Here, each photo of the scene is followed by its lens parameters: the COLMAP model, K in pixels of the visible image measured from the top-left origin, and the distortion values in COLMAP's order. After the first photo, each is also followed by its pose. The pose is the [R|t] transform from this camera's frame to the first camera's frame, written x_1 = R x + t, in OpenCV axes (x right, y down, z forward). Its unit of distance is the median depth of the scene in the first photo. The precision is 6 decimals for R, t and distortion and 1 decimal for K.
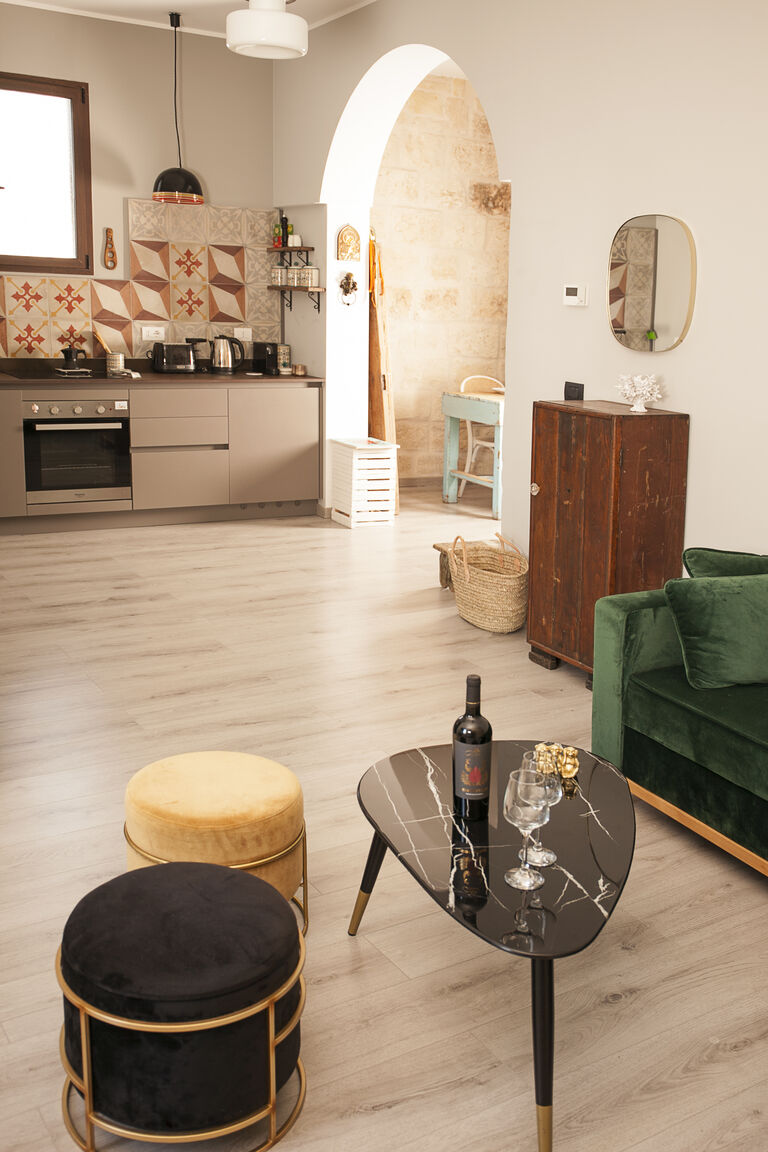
lens RADIAL K [[1287.6, 0, 298.1], [0, 1287.6, 609.2], [0, 0, 1]] dist [-0.001012, 0.037042]
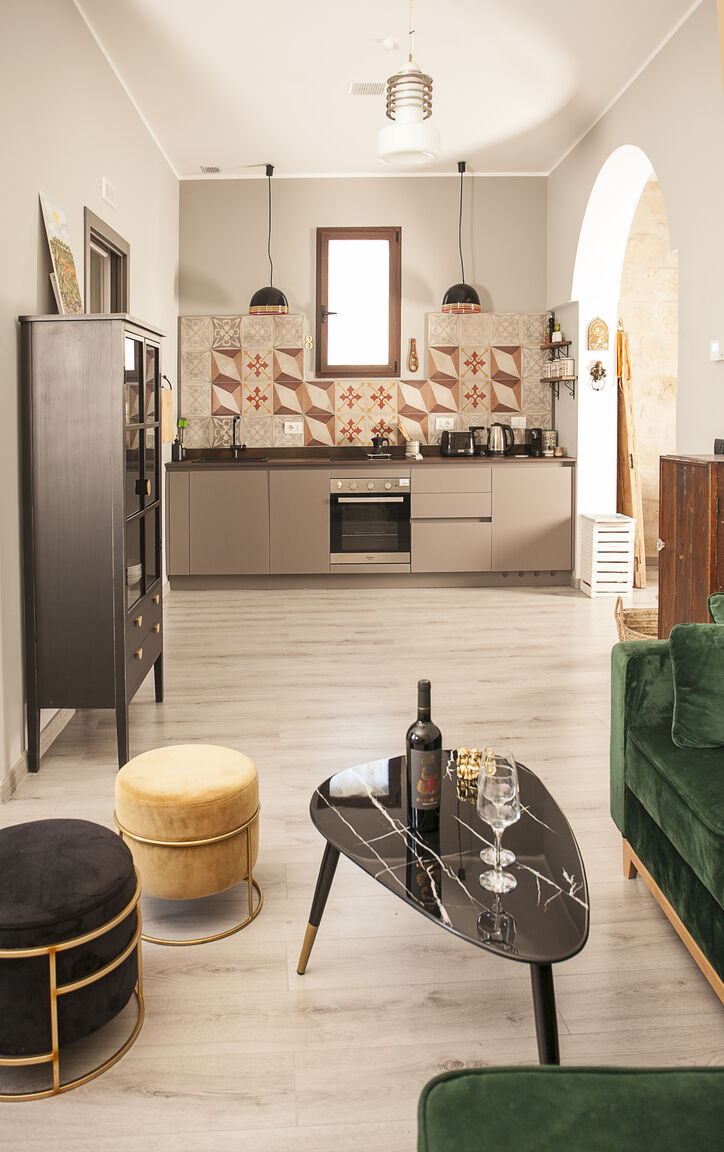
lens RADIAL K [[1059.3, 0, 431.4], [0, 1059.3, 572.3], [0, 0, 1]] dist [-0.058473, 0.021649]
pose [[0.857328, 0.034465, -0.513616, 0.379867], [-0.112981, 0.986026, -0.122423, 0.037246], [0.502220, 0.162986, 0.849241, 0.208337]]
